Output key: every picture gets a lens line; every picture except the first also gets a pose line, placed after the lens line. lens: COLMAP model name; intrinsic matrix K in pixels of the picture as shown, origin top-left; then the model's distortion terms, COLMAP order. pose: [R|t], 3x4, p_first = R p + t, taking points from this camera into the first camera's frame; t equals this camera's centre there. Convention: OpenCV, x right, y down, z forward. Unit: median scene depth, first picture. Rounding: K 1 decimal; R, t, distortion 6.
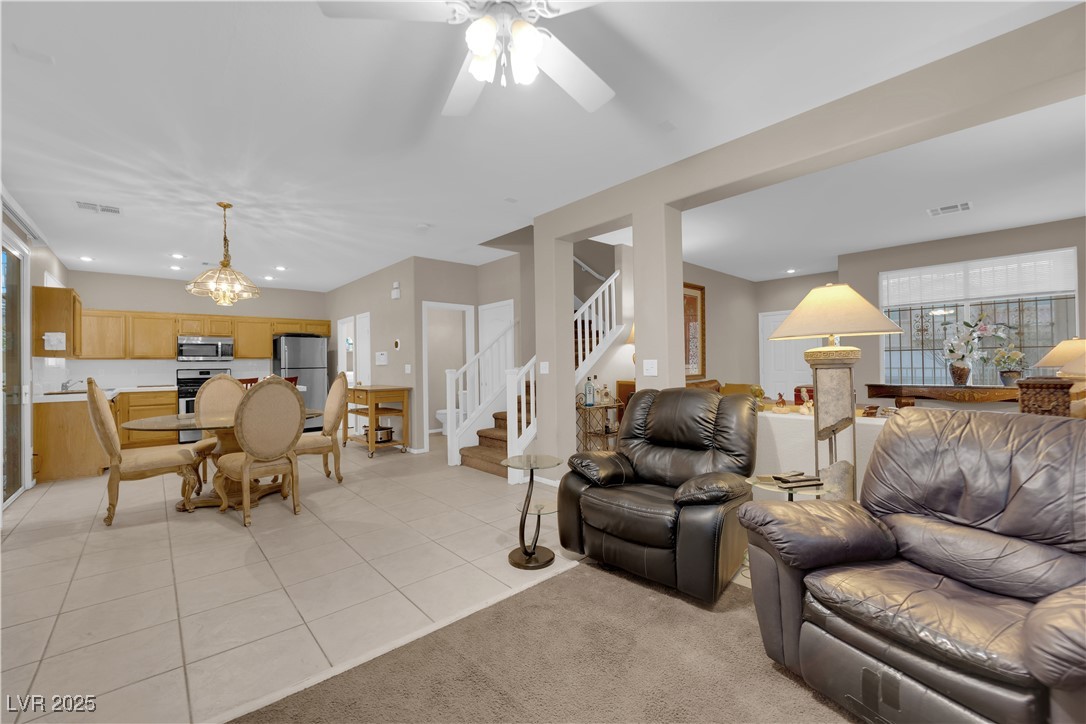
lens RADIAL K [[435.7, 0, 541.9], [0, 435.7, 359.7], [0, 0, 1]] dist [-0.008185, -0.005243]
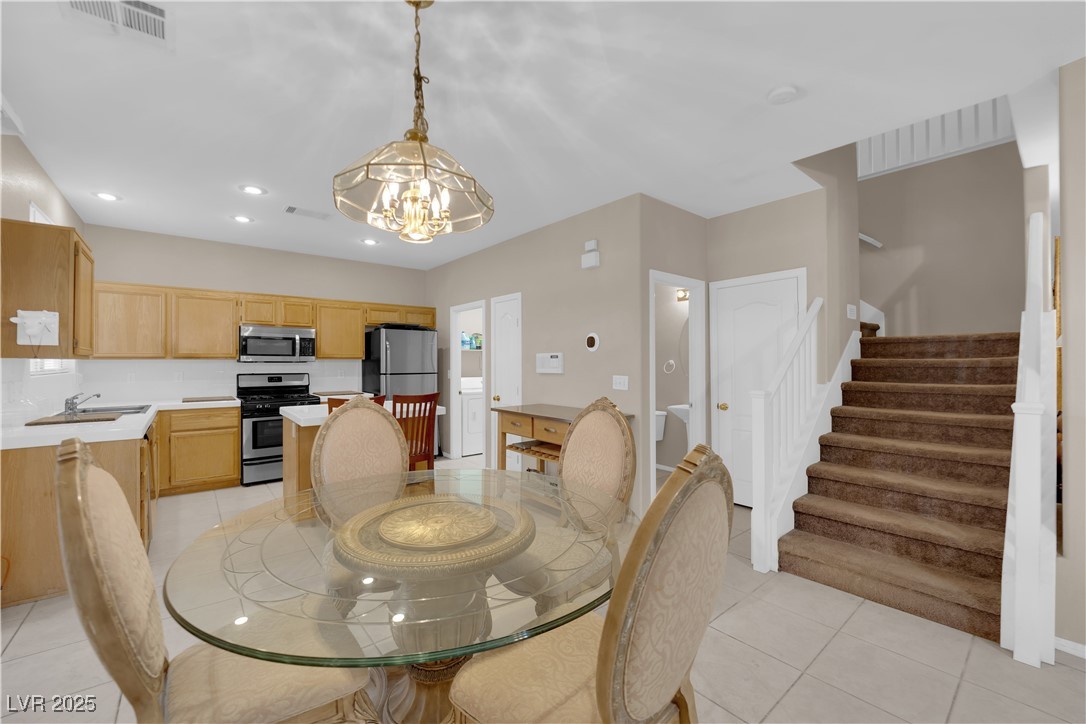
lens RADIAL K [[435.7, 0, 541.9], [0, 435.7, 359.7], [0, 0, 1]] dist [-0.008185, -0.005243]
pose [[0.998843, 0.013967, -0.046021, -0.350935], [-0.013788, 0.999896, 0.004207, -0.010582], [0.046075, -0.003567, 0.998932, 0.355045]]
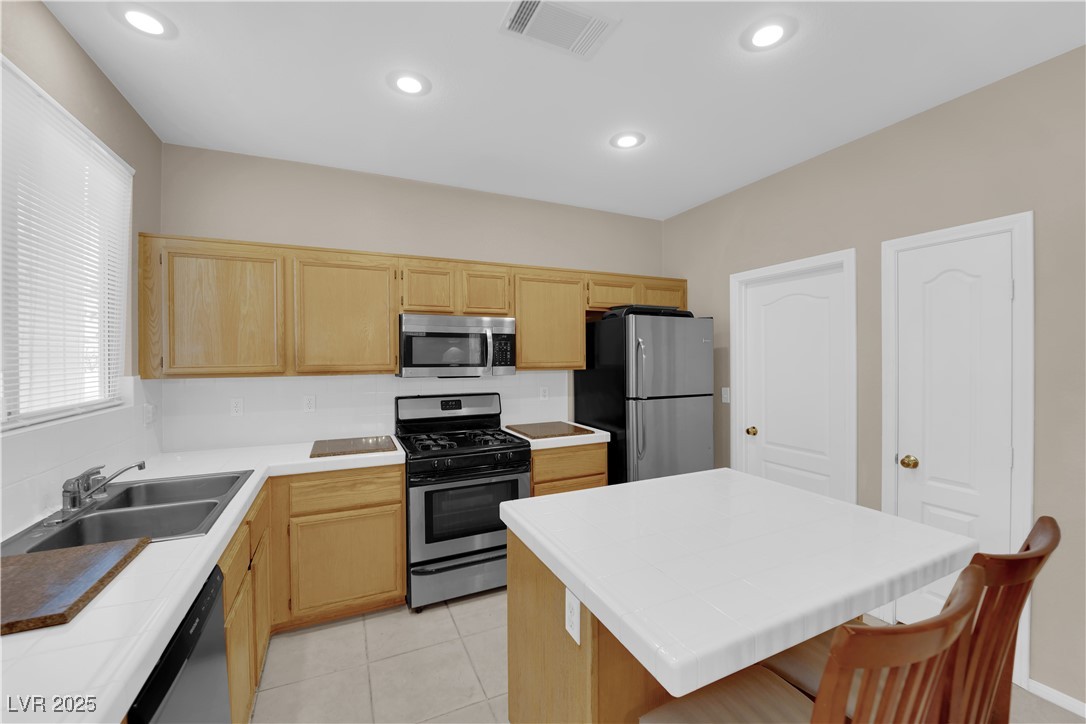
lens RADIAL K [[435.7, 0, 541.9], [0, 435.7, 359.7], [0, 0, 1]] dist [-0.008185, -0.005243]
pose [[0.953779, 0.014769, -0.300147, -0.632341], [-0.008040, 0.999688, 0.023642, -0.024868], [0.300402, -0.020136, 0.953600, 0.696202]]
